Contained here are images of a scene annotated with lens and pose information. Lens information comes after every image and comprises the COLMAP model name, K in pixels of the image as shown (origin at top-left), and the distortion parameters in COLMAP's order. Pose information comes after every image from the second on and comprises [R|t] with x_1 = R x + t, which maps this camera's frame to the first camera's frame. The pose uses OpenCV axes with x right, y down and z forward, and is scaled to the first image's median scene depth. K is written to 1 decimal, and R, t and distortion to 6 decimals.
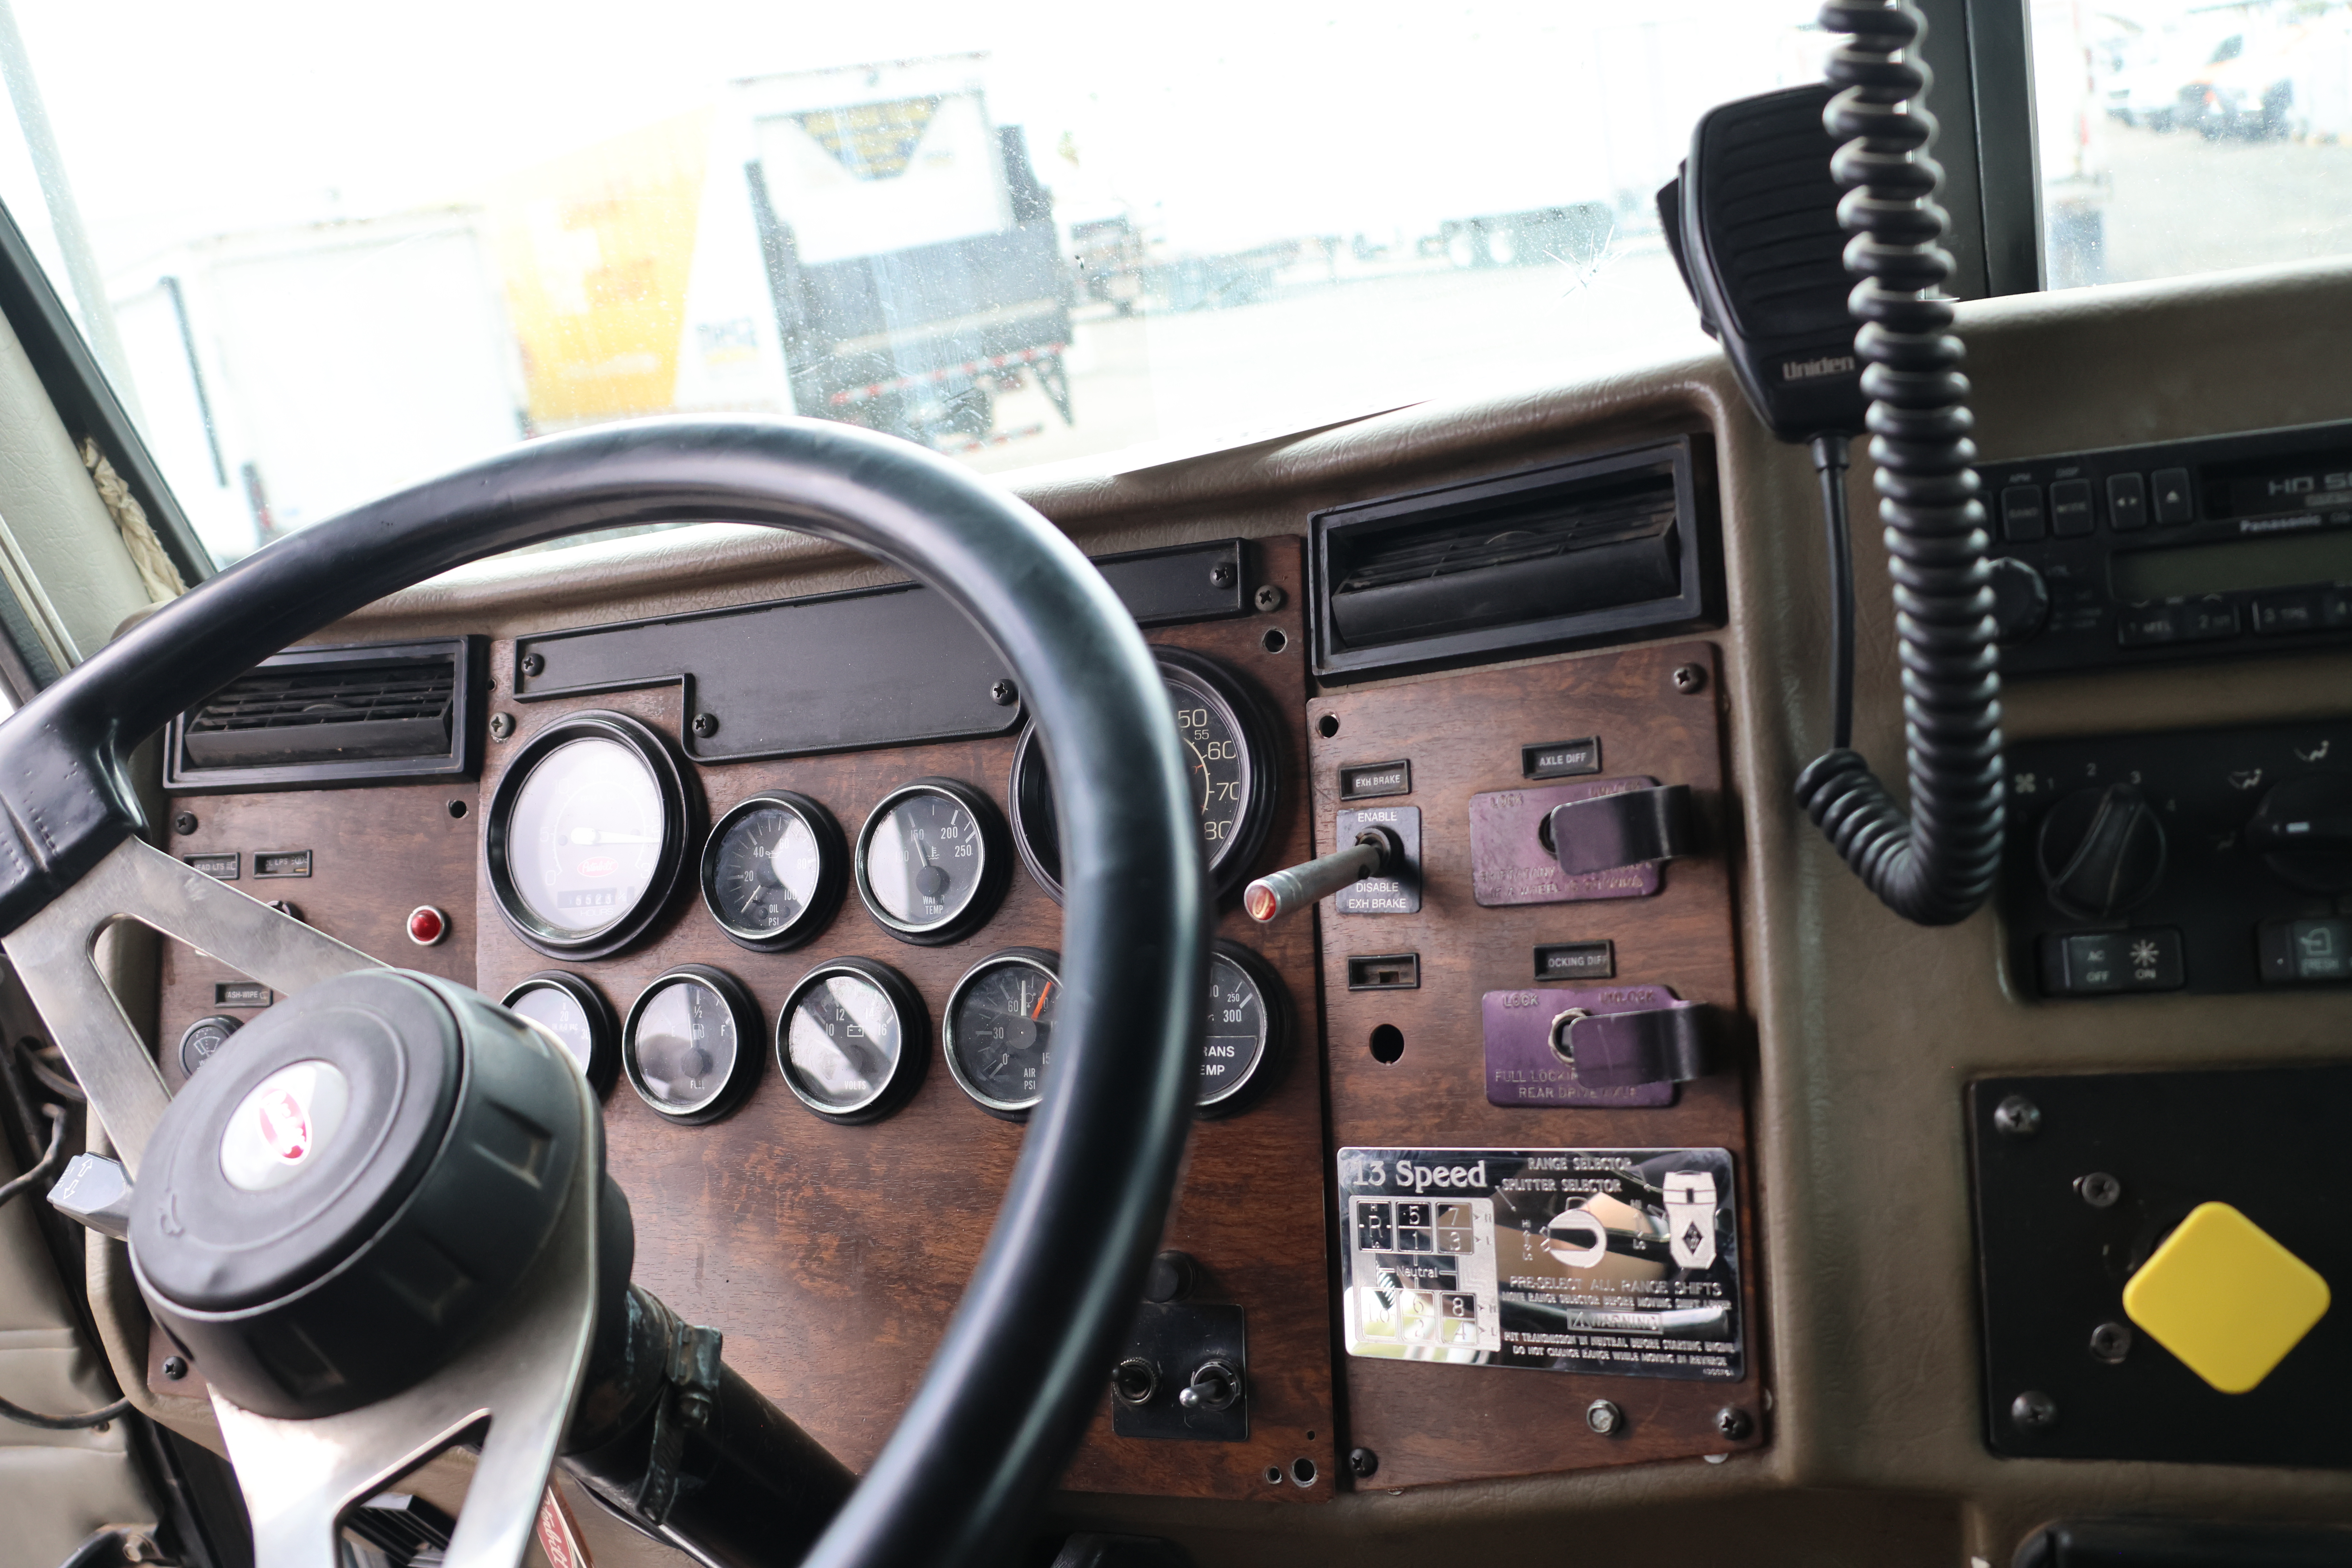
lens RADIAL K [[1977.9, 0, 1176.0], [0, 1977.9, 784.0], [0, 0, 1]] dist [-0.151608, 0.107083]
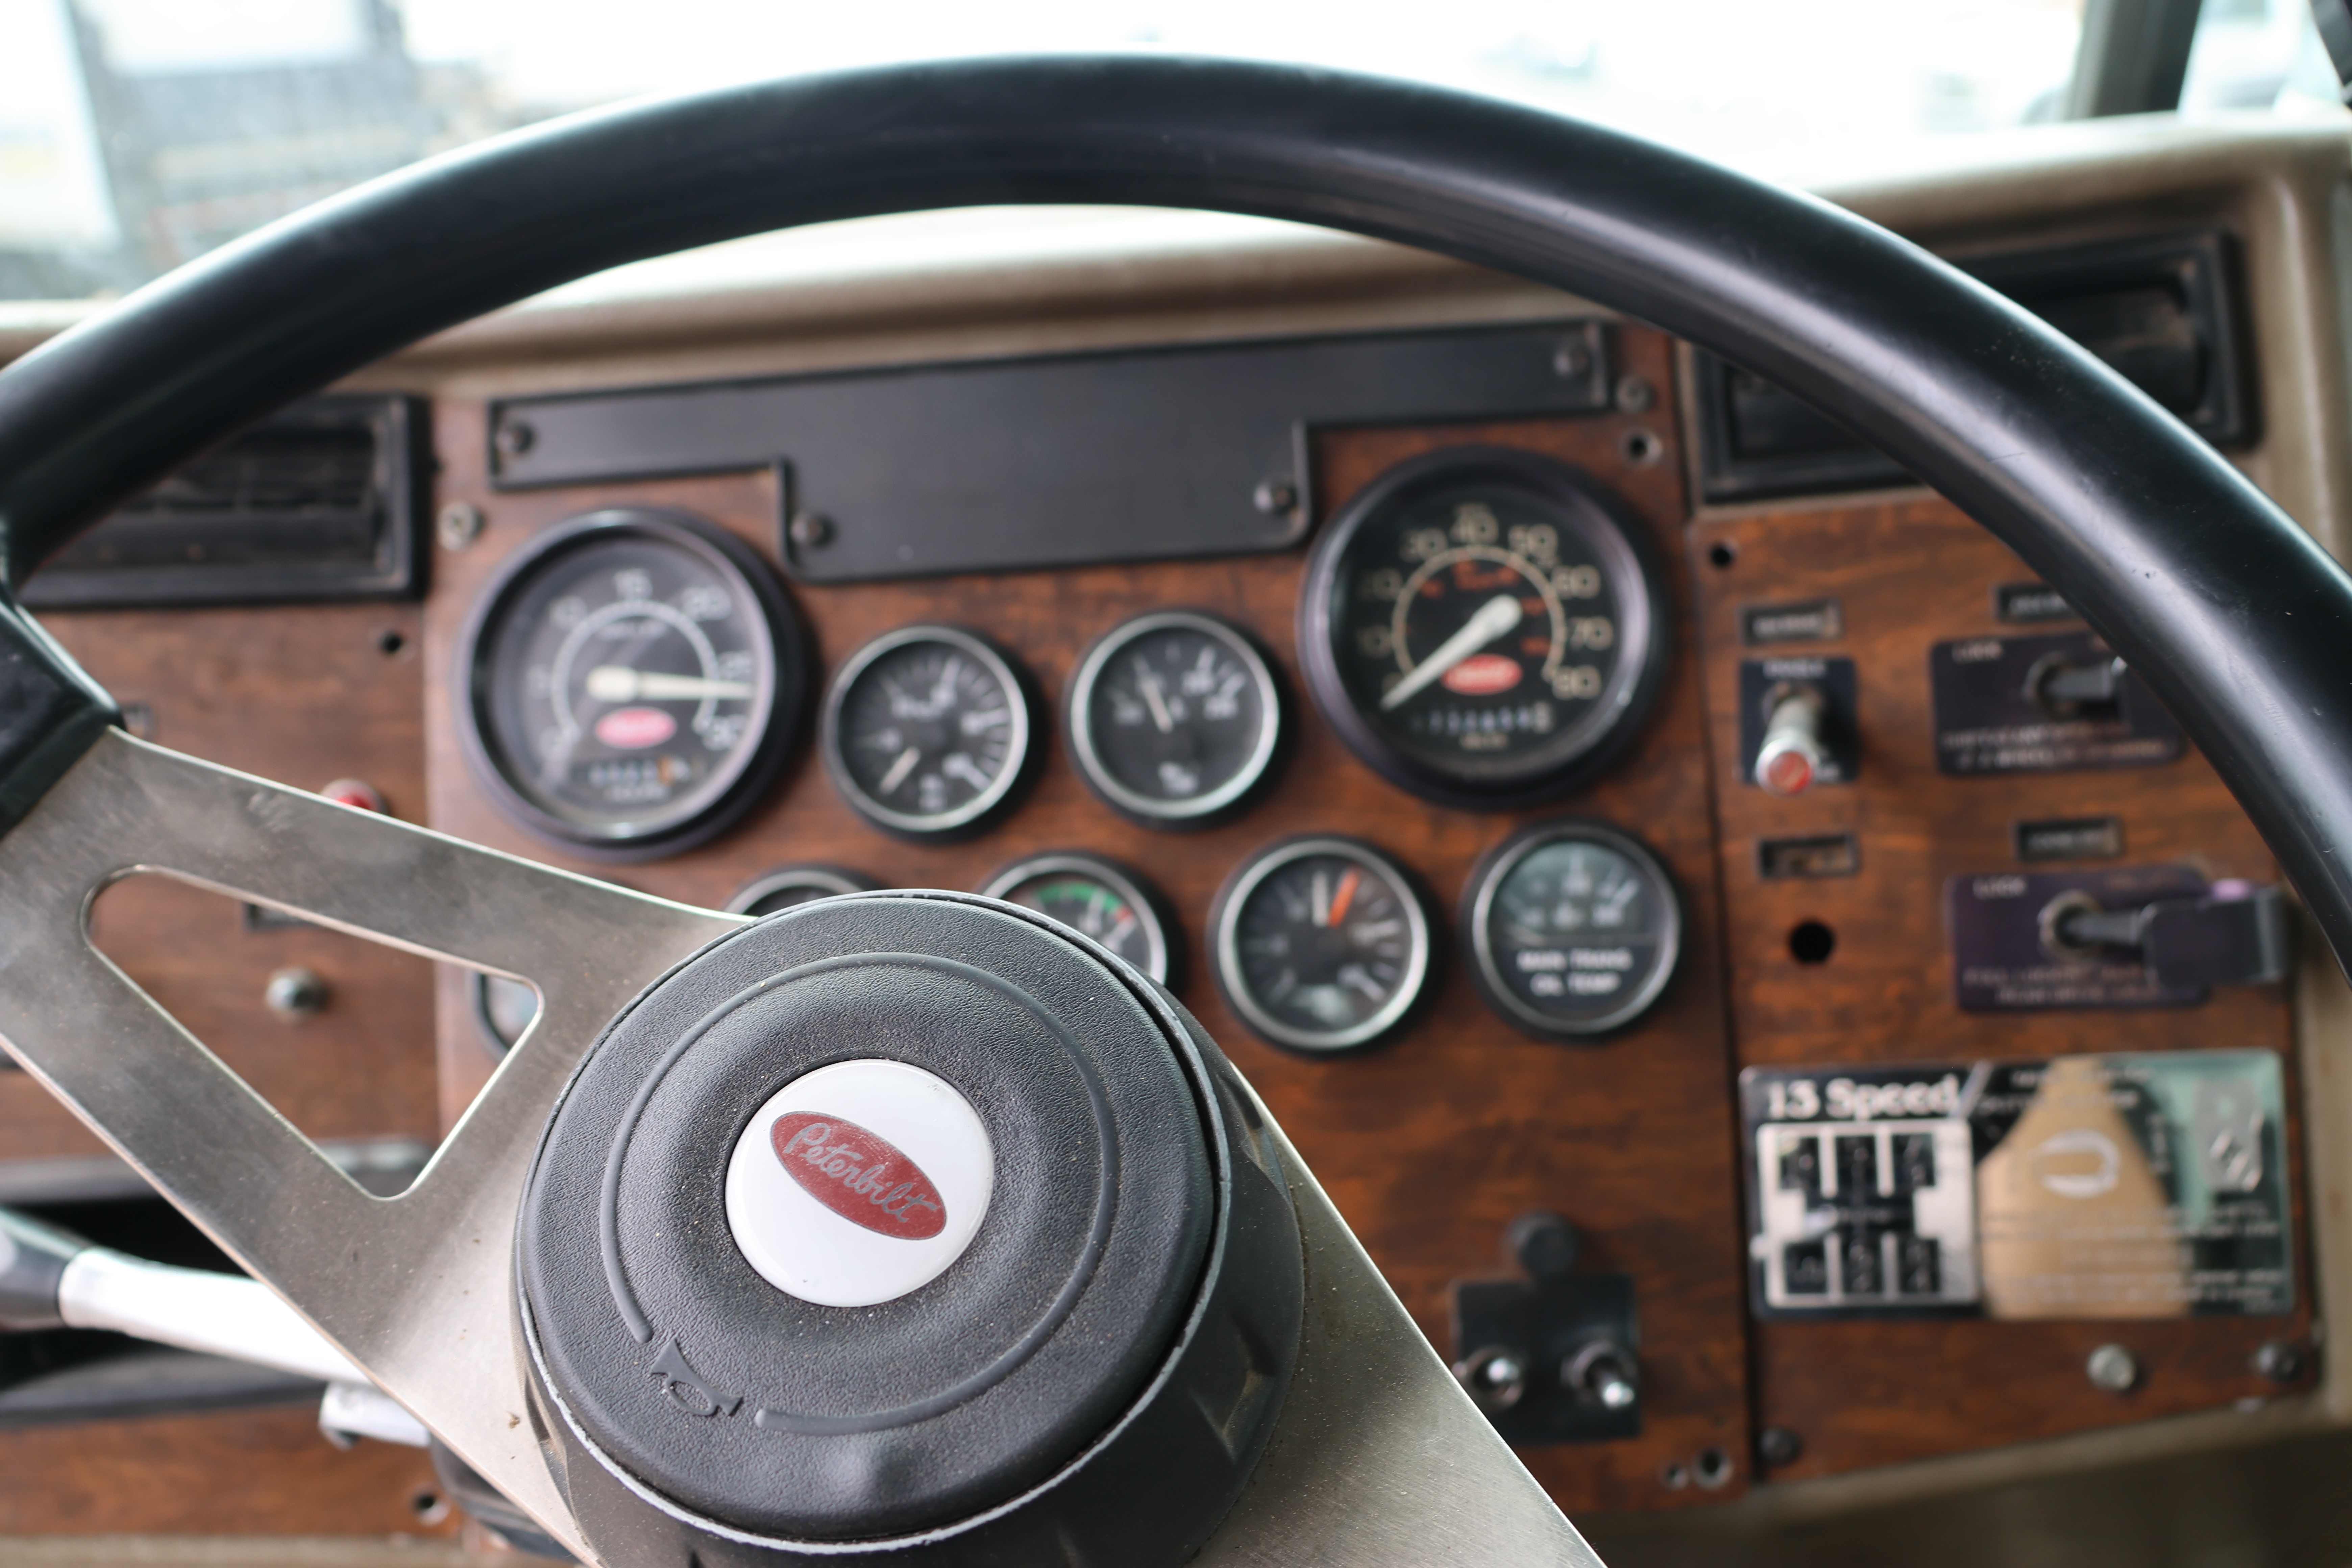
lens RADIAL K [[1977.9, 0, 1176.0], [0, 1977.9, 784.0], [0, 0, 1]] dist [-0.151608, 0.107083]
pose [[0.943365, -0.001356, 0.331755, -0.396553], [-0.017052, 0.998472, 0.052569, 0.025697], [-0.331319, -0.055249, 0.941900, 0.308689]]
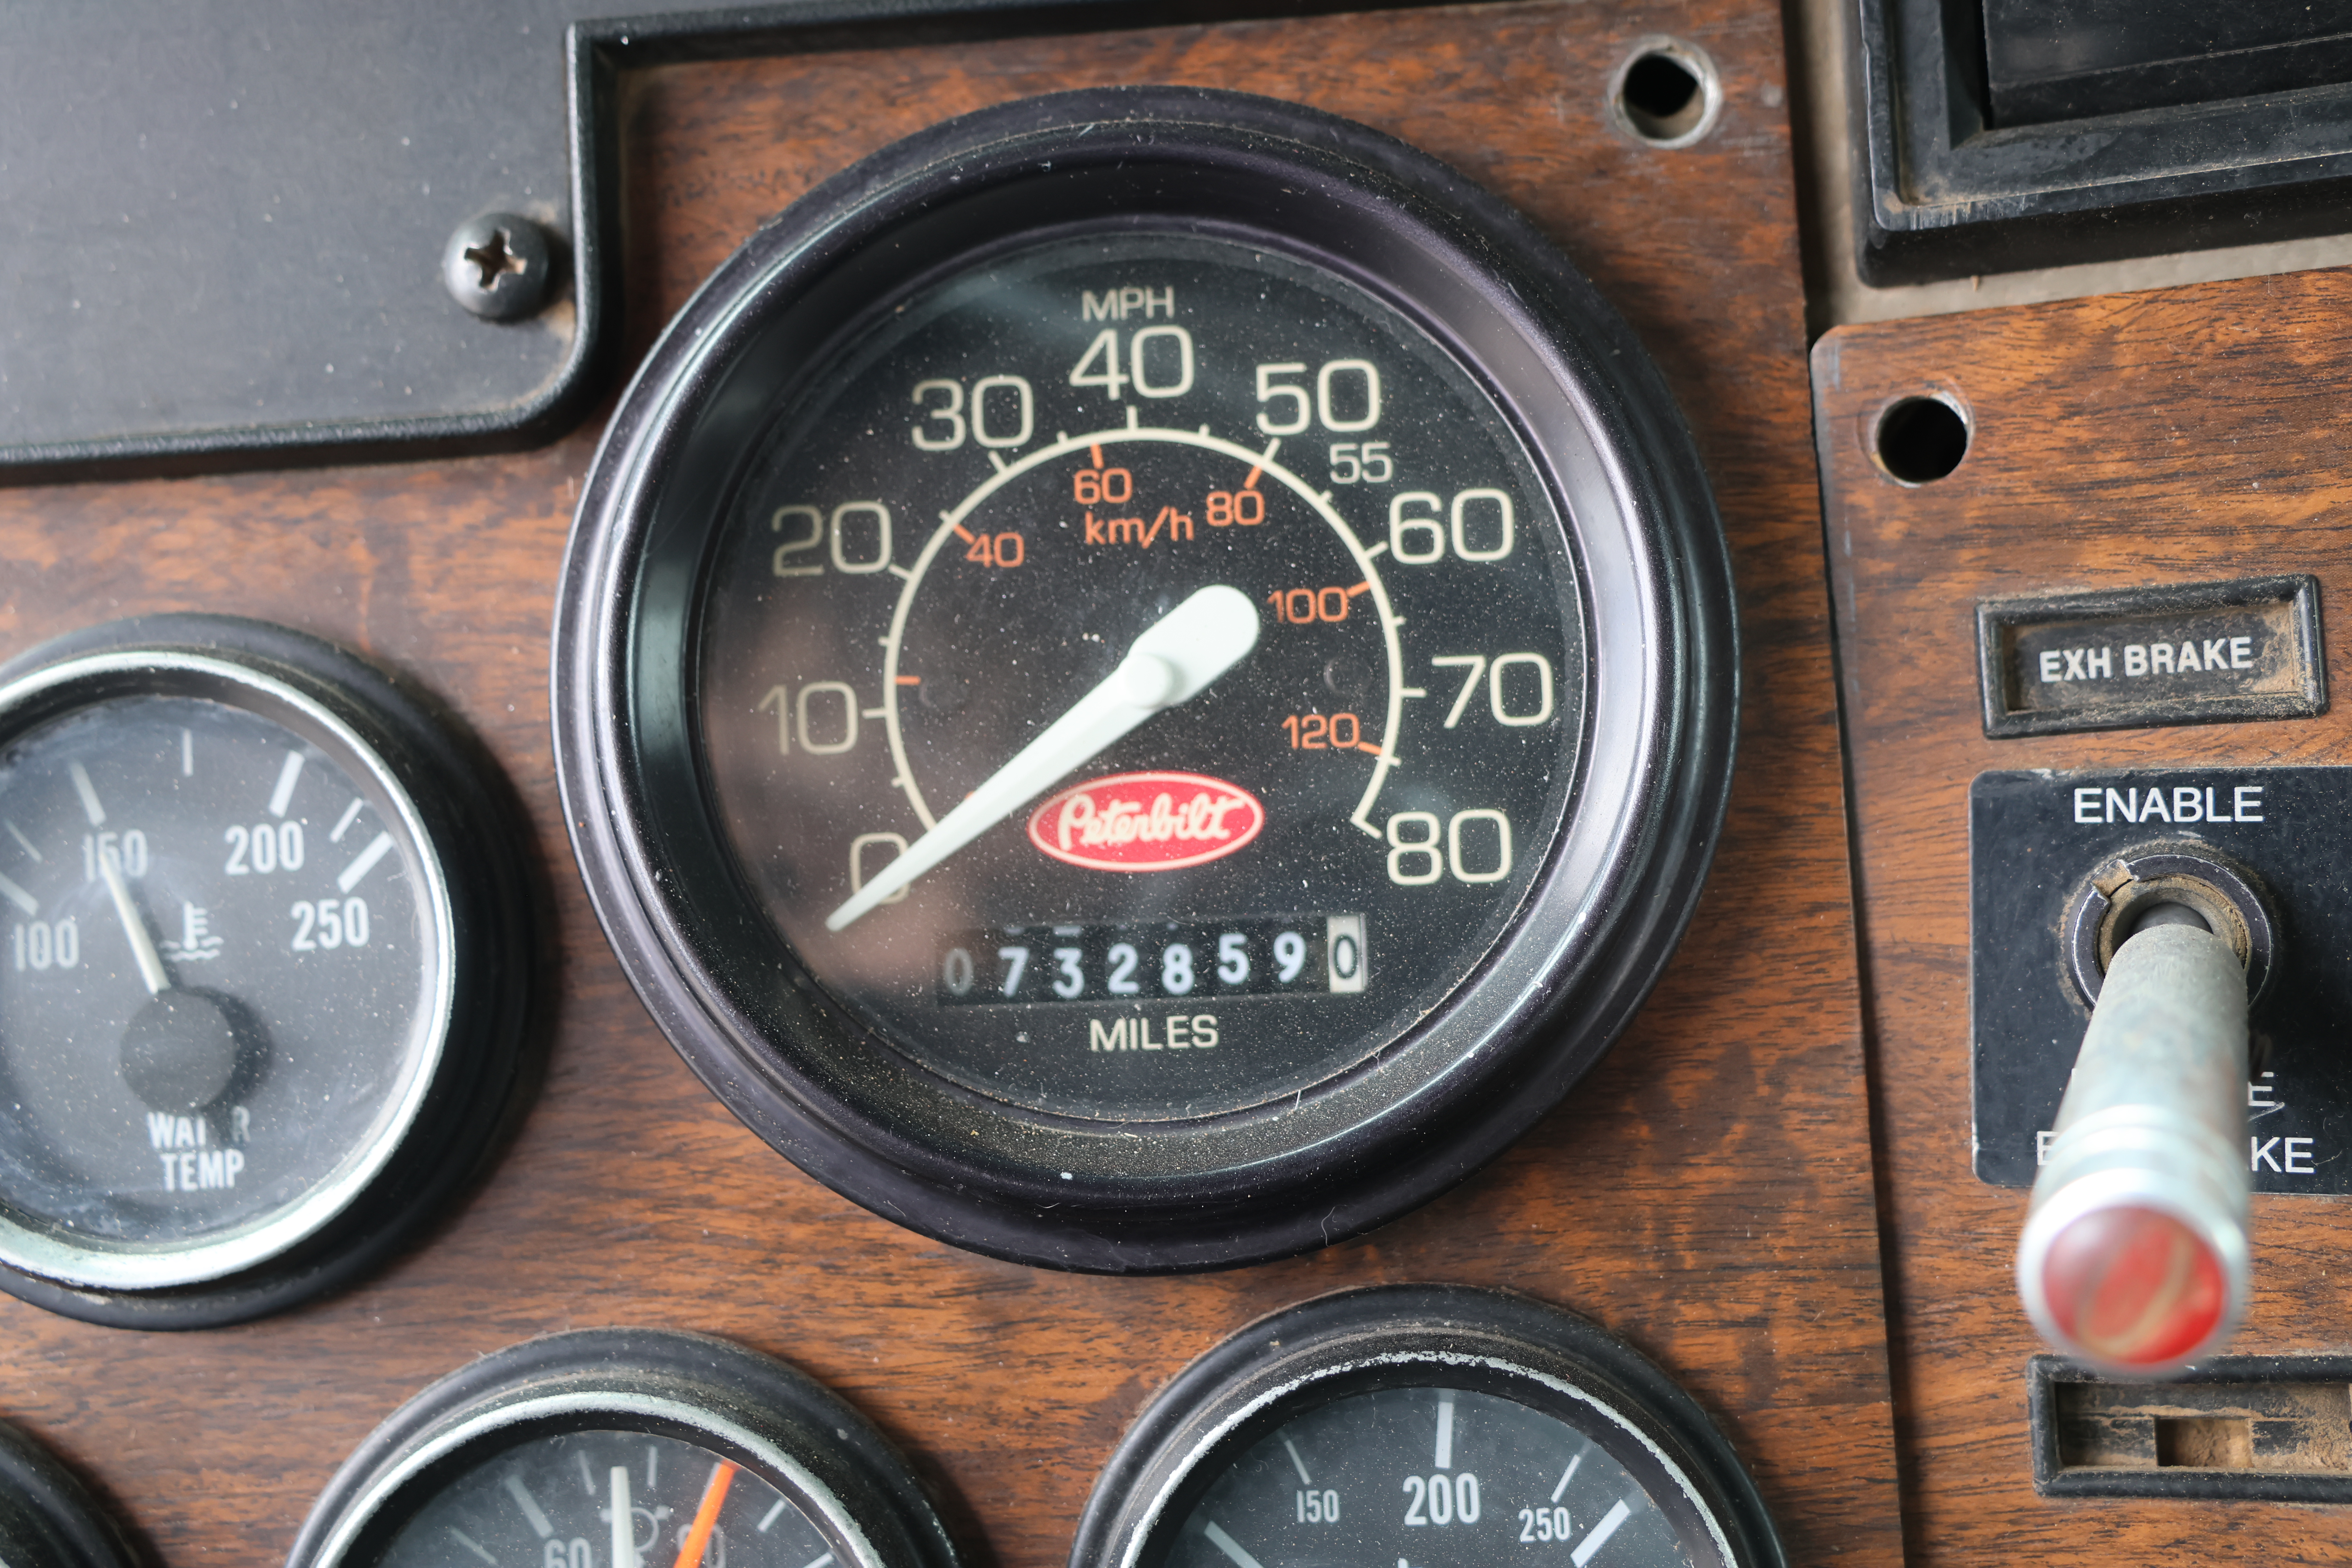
lens RADIAL K [[3045.0, 0, 1176.0], [0, 3045.0, 784.0], [0, 0, 1]] dist [0.011130, 0.458402]
pose [[0.950652, -0.006915, 0.310181, -0.132634], [-0.012649, 0.998057, 0.061016, -0.007721], [-0.310000, -0.061928, 0.948717, 0.649280]]
